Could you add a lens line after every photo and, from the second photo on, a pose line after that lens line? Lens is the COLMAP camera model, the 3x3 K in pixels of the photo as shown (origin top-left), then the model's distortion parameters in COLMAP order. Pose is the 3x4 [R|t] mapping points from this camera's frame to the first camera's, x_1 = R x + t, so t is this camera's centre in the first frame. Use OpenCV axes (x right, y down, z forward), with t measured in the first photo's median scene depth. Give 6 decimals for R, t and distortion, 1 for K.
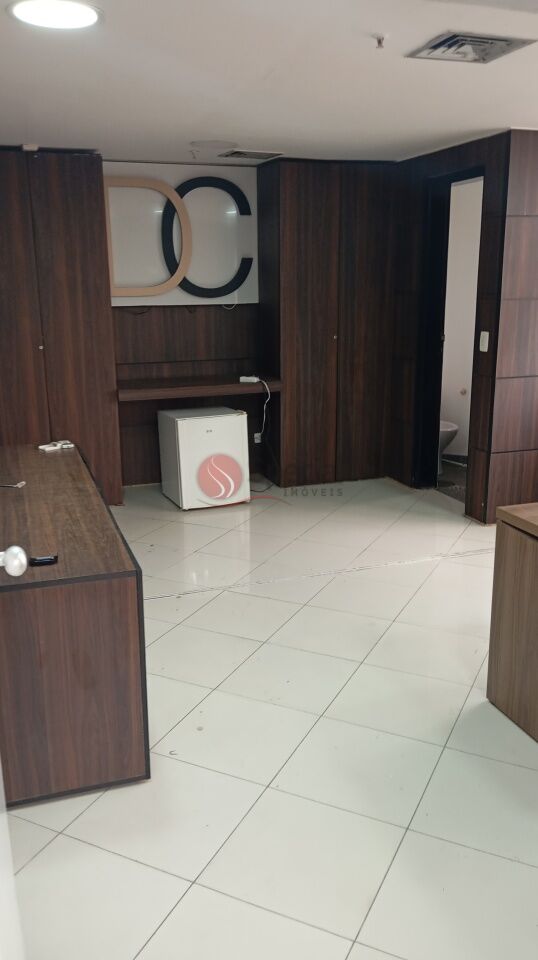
lens RADIAL K [[773.6, 0, 269.0], [0, 773.6, 480.0], [0, 0, 1]] dist [0.011159, -0.053972]
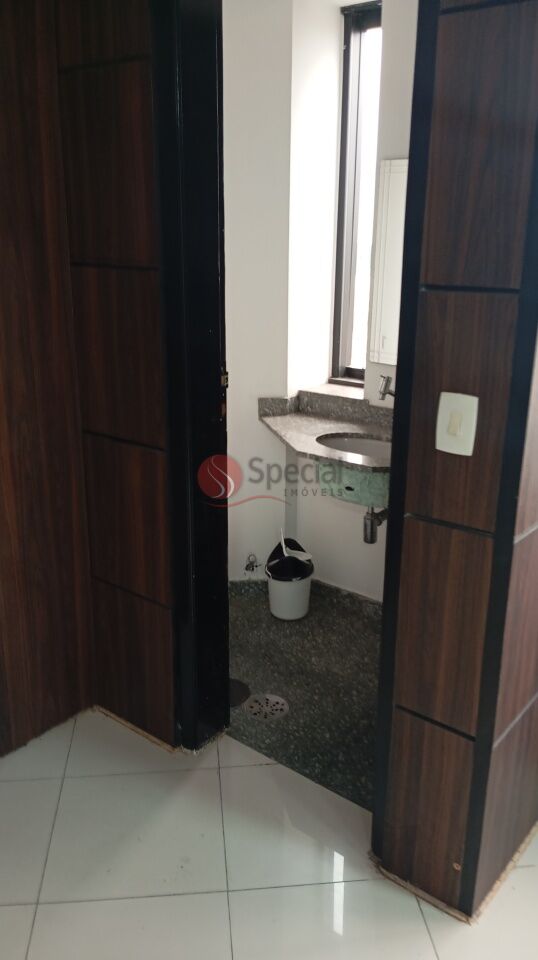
lens RADIAL K [[773.6, 0, 269.0], [0, 773.6, 480.0], [0, 0, 1]] dist [0.011159, -0.053972]
pose [[0.851743, -0.147422, 0.502792, 0.043878], [0.122562, 0.989037, 0.082370, -0.159283], [-0.509423, -0.008535, 0.860474, 0.643493]]
